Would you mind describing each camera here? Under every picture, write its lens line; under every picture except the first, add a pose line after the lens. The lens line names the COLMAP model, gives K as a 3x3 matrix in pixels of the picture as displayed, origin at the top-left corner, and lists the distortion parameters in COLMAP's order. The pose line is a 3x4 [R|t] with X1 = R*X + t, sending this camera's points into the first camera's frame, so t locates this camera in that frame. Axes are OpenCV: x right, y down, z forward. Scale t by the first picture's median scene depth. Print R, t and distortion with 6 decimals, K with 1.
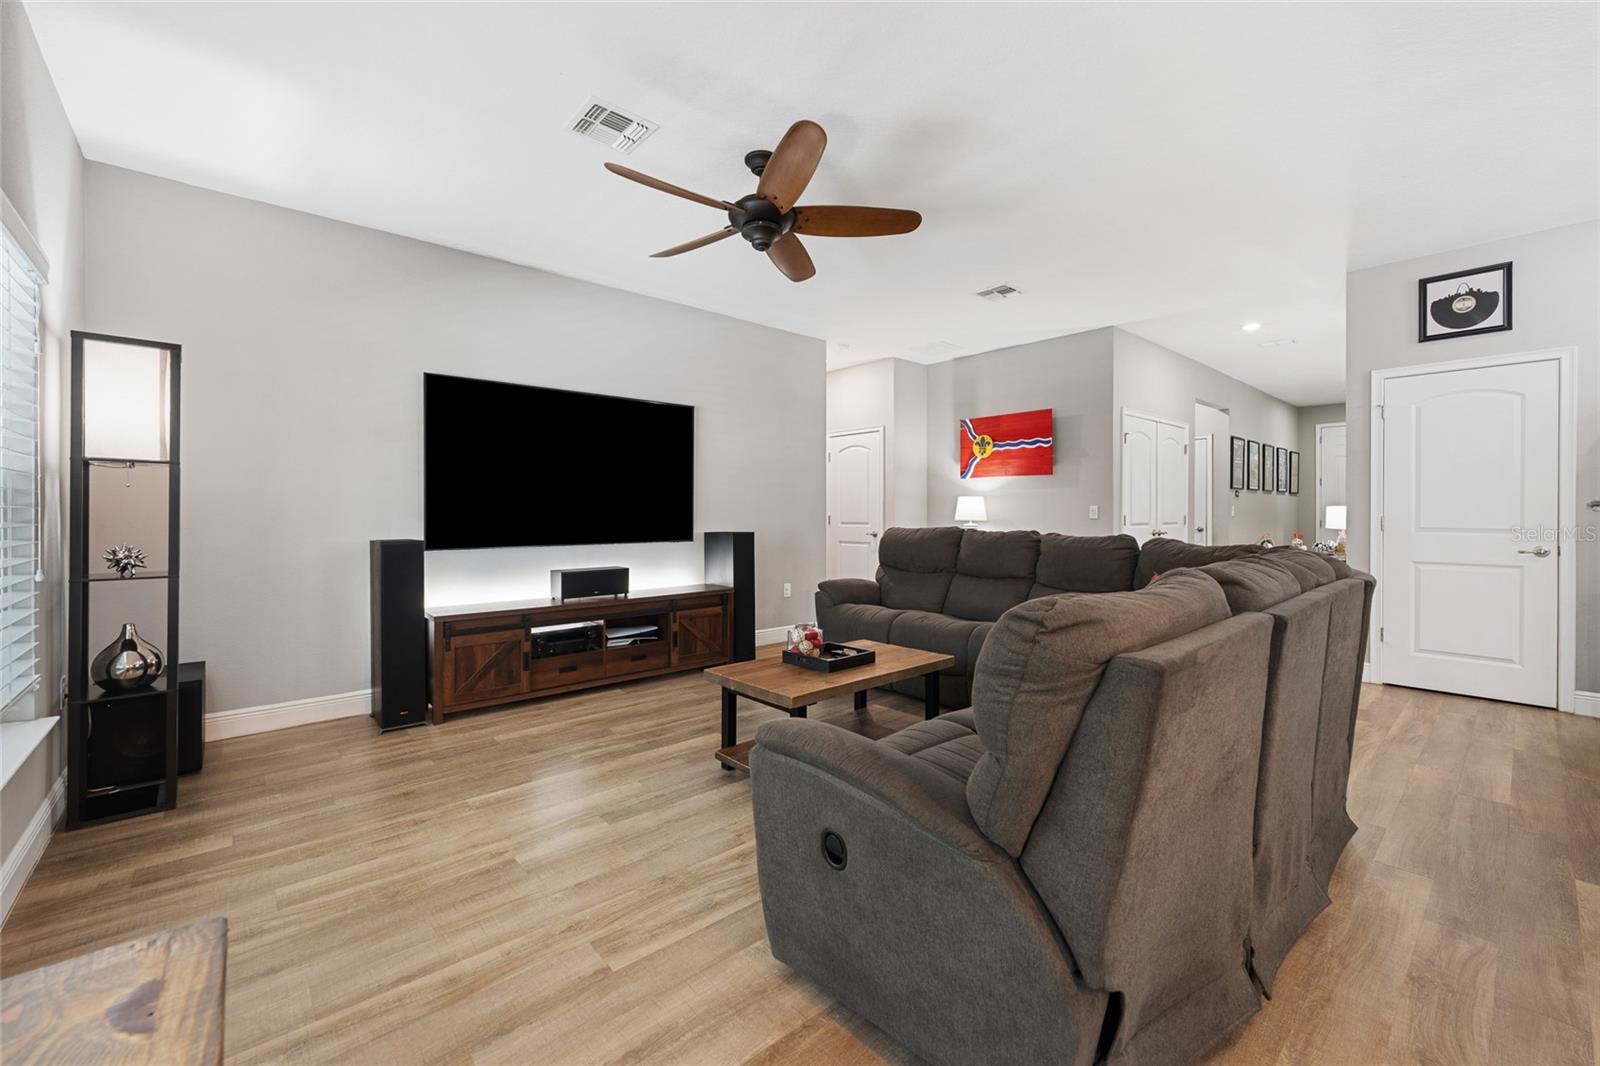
lens RADIAL K [[651.6, 0, 802.6], [0, 651.6, 509.9], [0, 0, 1]] dist [0.002338, -0.001629]
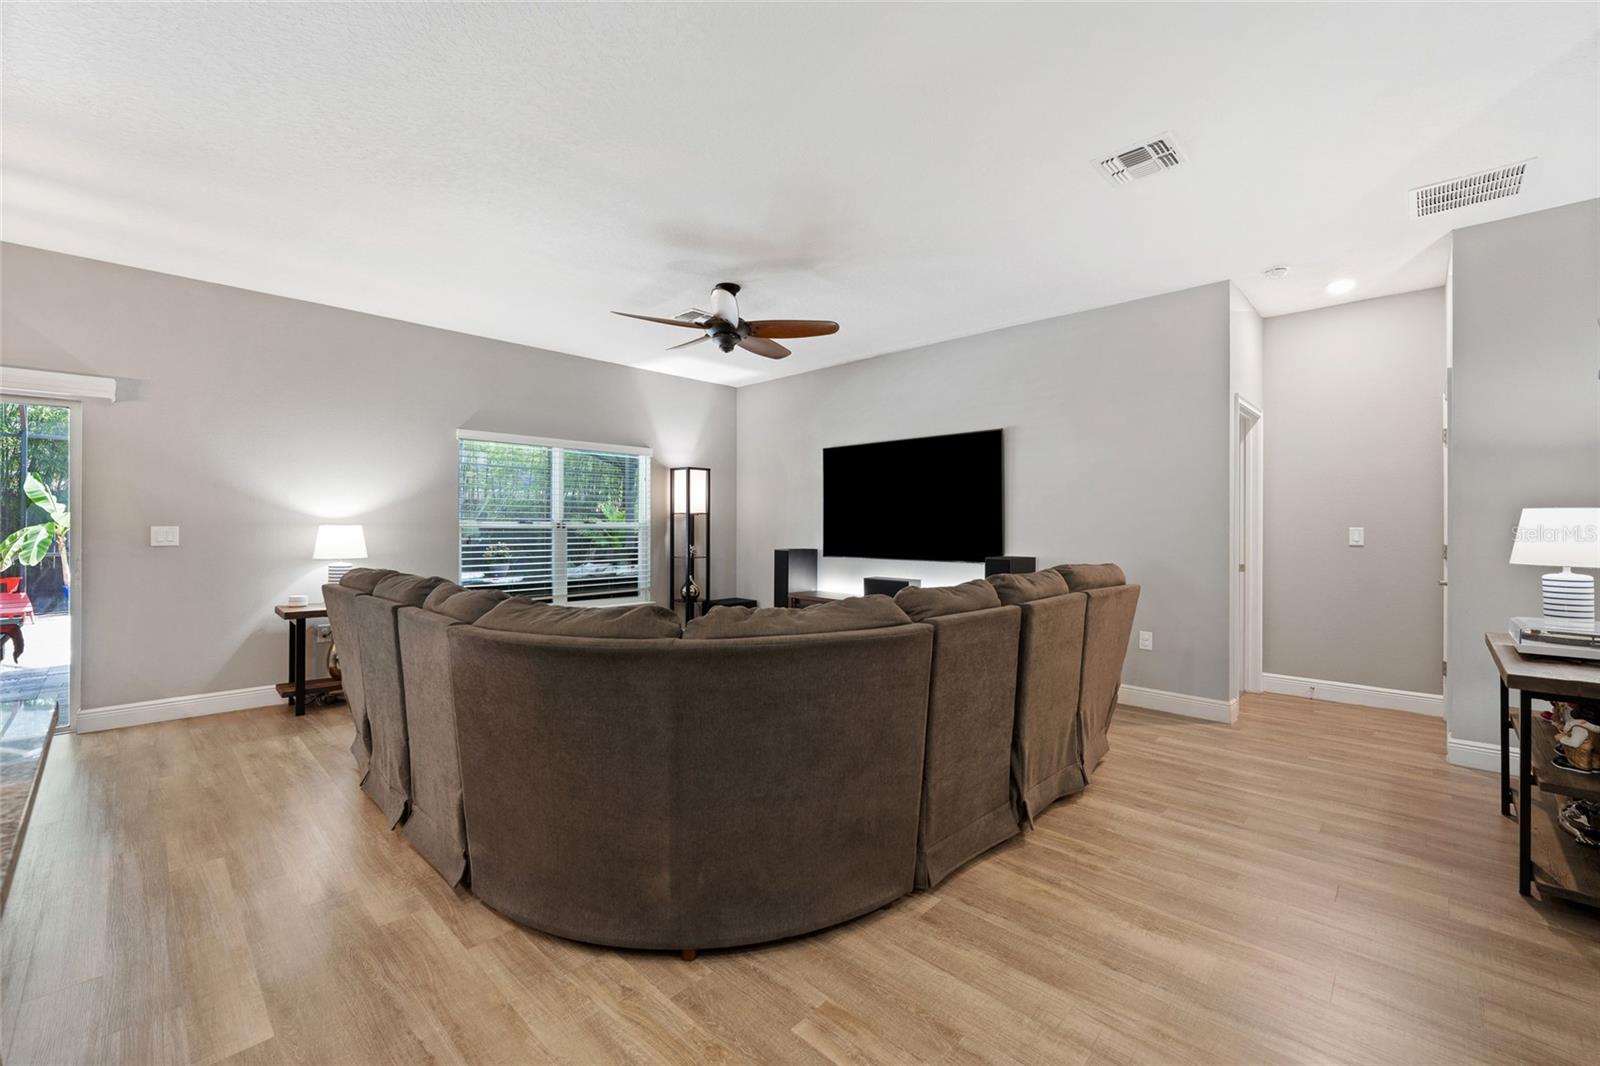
lens RADIAL K [[651.6, 0, 805.9], [0, 651.6, 522.2], [0, 0, 1]] dist [0.002338, -0.001629]
pose [[0.078362, 0.000218, -0.996925, 1.053083], [0.004056, 0.999992, 0.000537, -0.024406], [0.996917, -0.004086, 0.078360, 0.824164]]
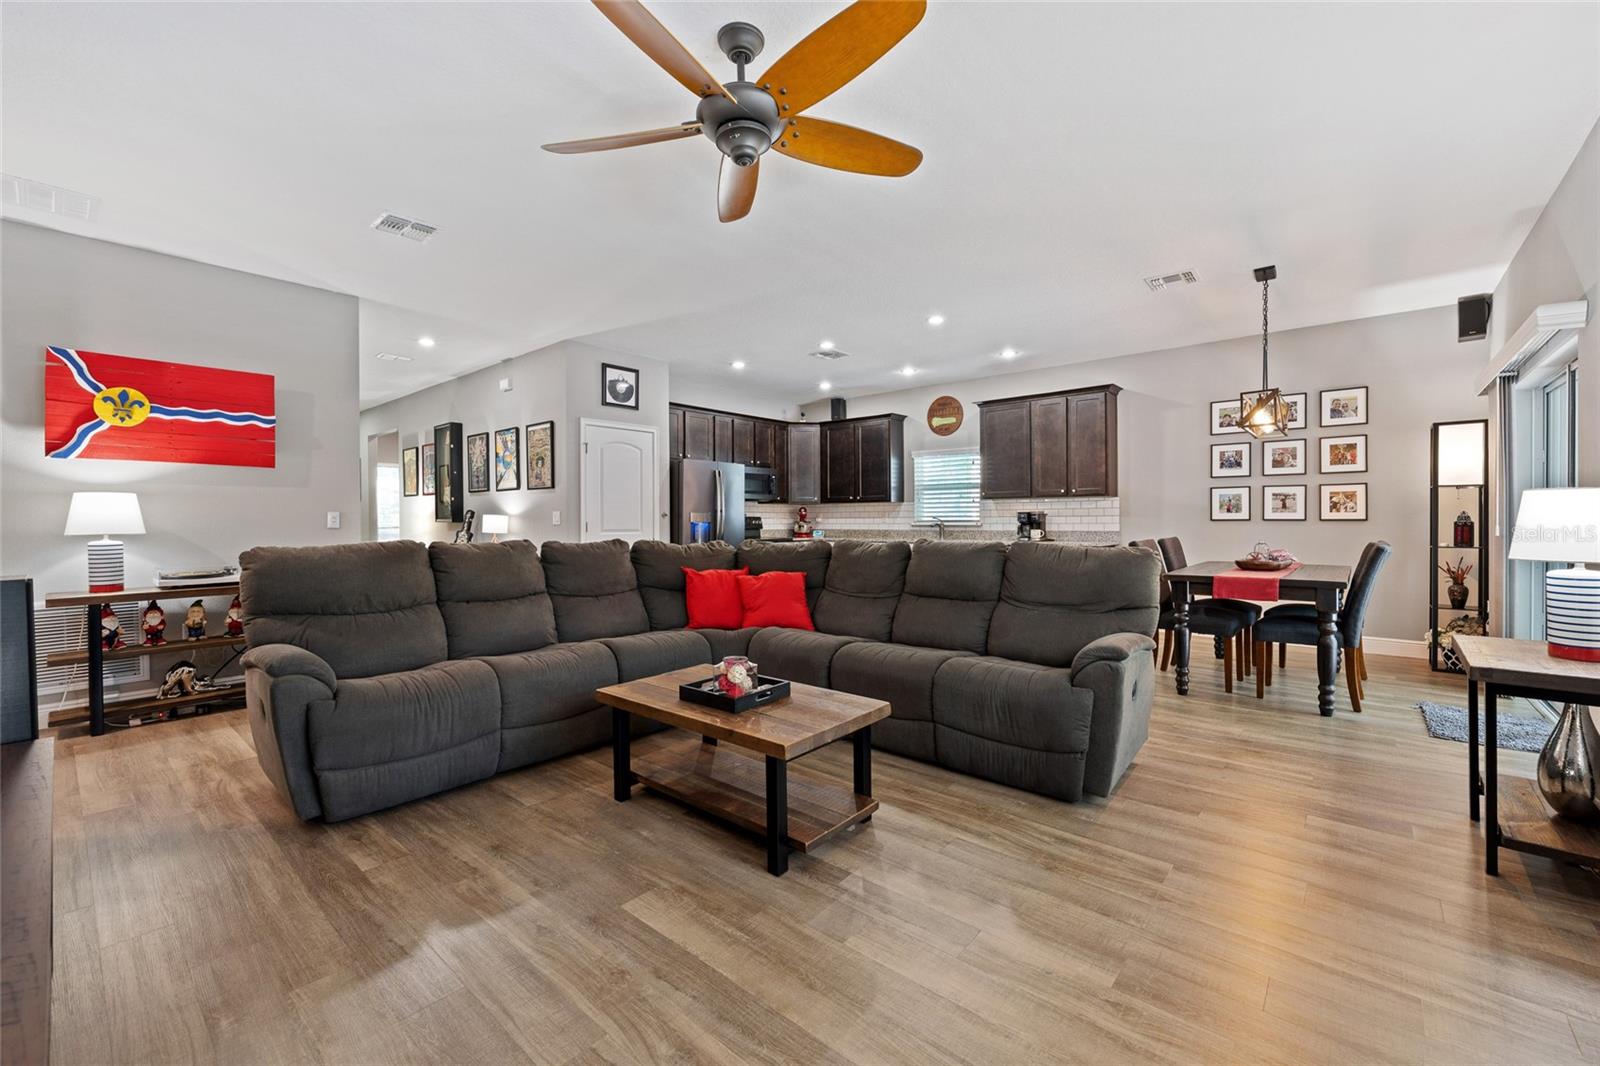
lens RADIAL K [[651.6, 0, 795.7], [0, 651.6, 524.7], [0, 0, 1]] dist [0.002338, -0.001629]
pose [[-0.130653, -0.007276, 0.991401, -0.627662], [-0.000615, 0.999973, 0.007257, 0.004399], [-0.991428, 0.000338, -0.130654, 0.811772]]
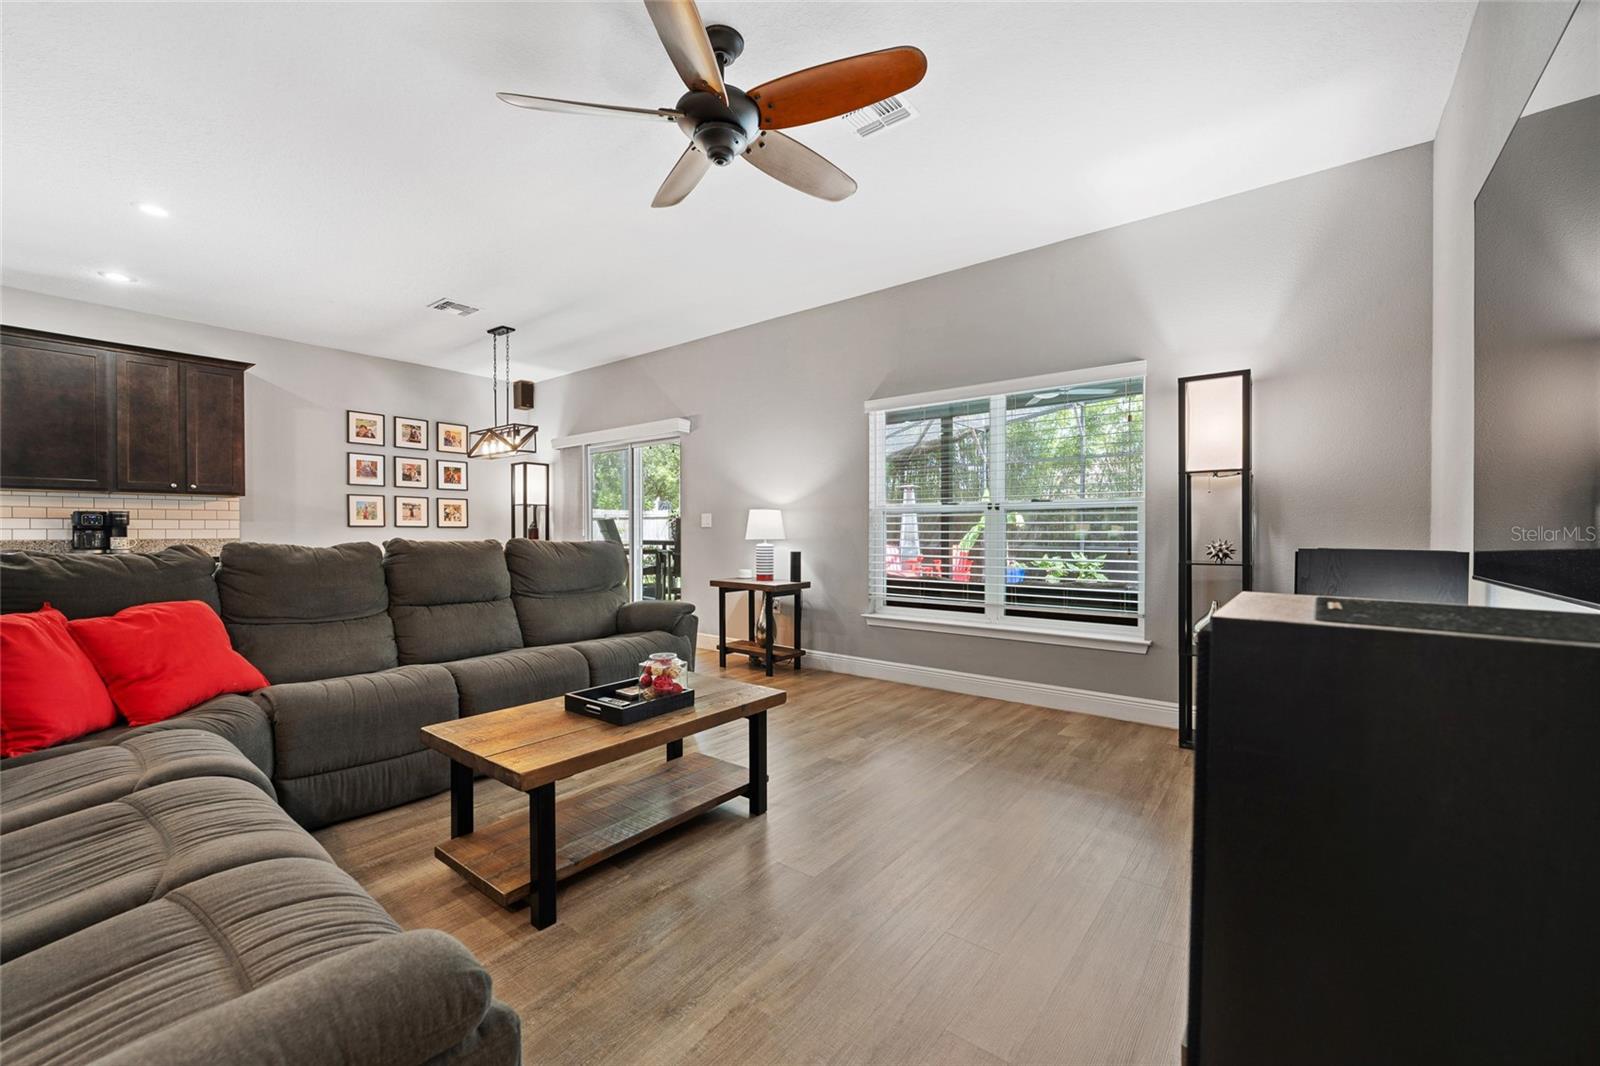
lens RADIAL K [[651.6, 0, 806.1], [0, 651.6, 535.1], [0, 0, 1]] dist [0.002338, -0.001629]
pose [[-0.984161, 0.001750, -0.177267, -0.021206], [0.002379, 0.999992, -0.003335, 0.033740], [0.177260, -0.003703, -0.984157, 1.380562]]
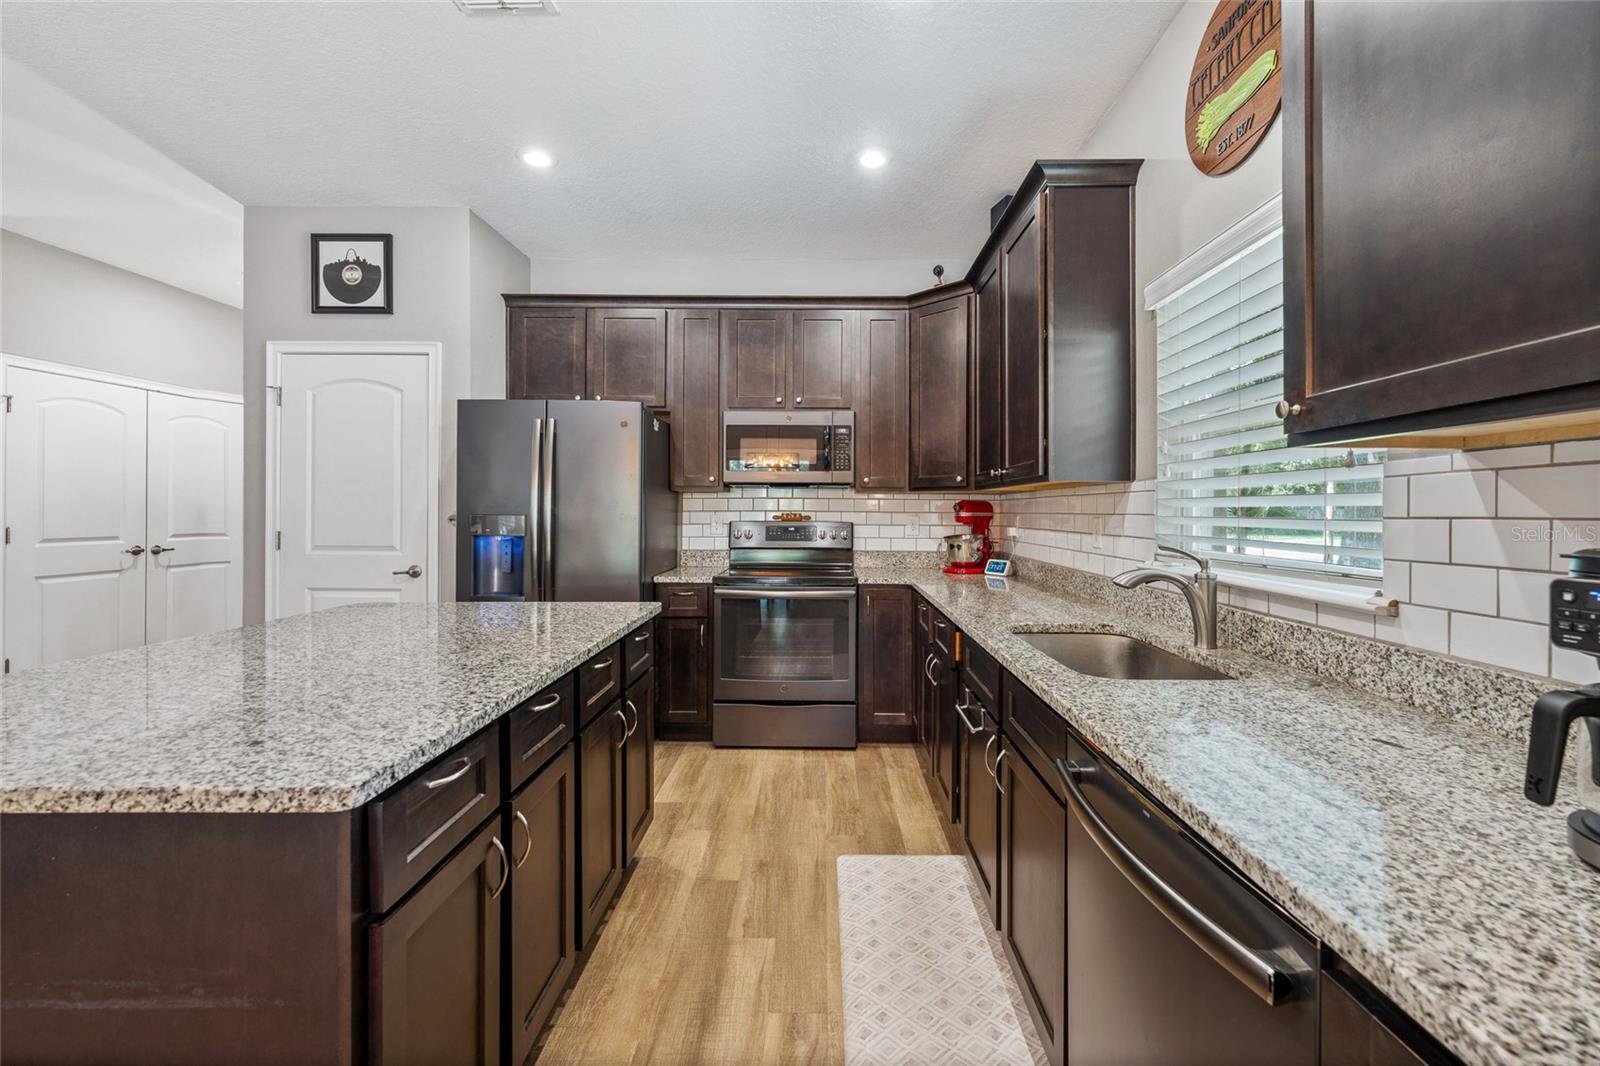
lens RADIAL K [[651.6, 0, 825.4], [0, 651.6, 511.1], [0, 0, 1]] dist [0.002338, -0.001629]
pose [[0.660701, 0.003823, 0.750639, 0.817387], [-0.010501, 0.999936, 0.004150, -0.026658], [-0.750575, -0.010624, 0.660699, 0.002118]]
